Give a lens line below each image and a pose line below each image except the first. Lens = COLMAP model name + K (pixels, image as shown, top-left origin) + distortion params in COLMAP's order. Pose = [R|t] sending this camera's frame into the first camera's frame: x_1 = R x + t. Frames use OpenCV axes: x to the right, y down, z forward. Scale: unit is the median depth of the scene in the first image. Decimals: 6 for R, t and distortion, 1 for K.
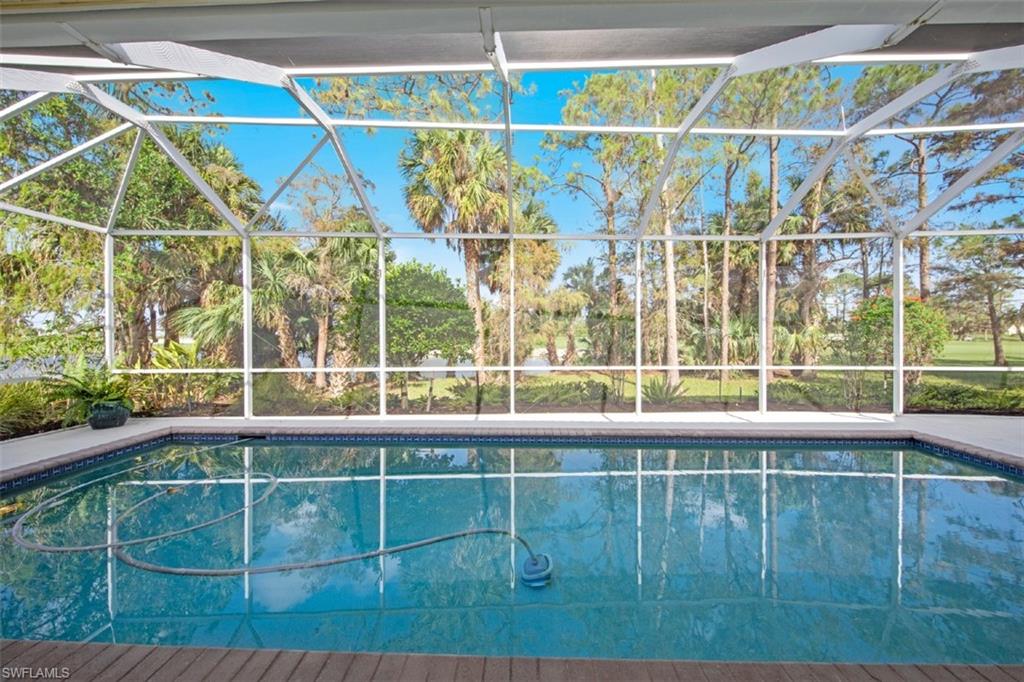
lens RADIAL K [[358.1, 0, 505.6], [0, 358.1, 339.0], [0, 0, 1]] dist [-0.000662, -0.000013]
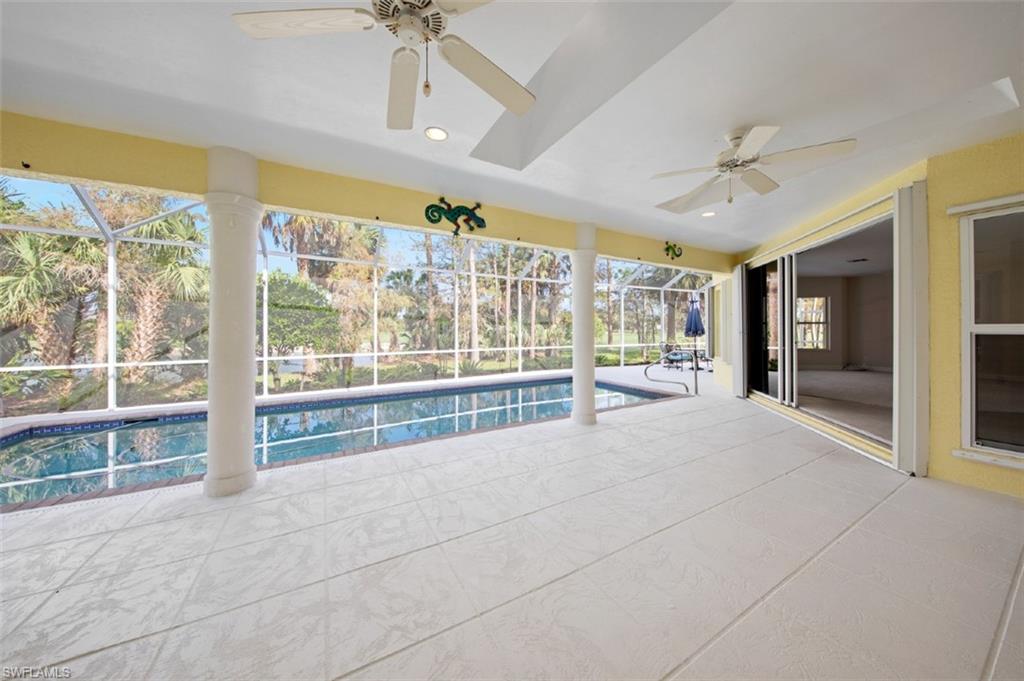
lens RADIAL K [[325.8, 0, 512.7], [0, 325.8, 331.4], [0, 0, 1]] dist [0.000008, 0.000000]
pose [[0.851287, -0.002364, 0.524695, -0.070103], [0.006244, 0.999965, -0.005625, 0.000095], [-0.524663, 0.008064, 0.851272, -0.148912]]
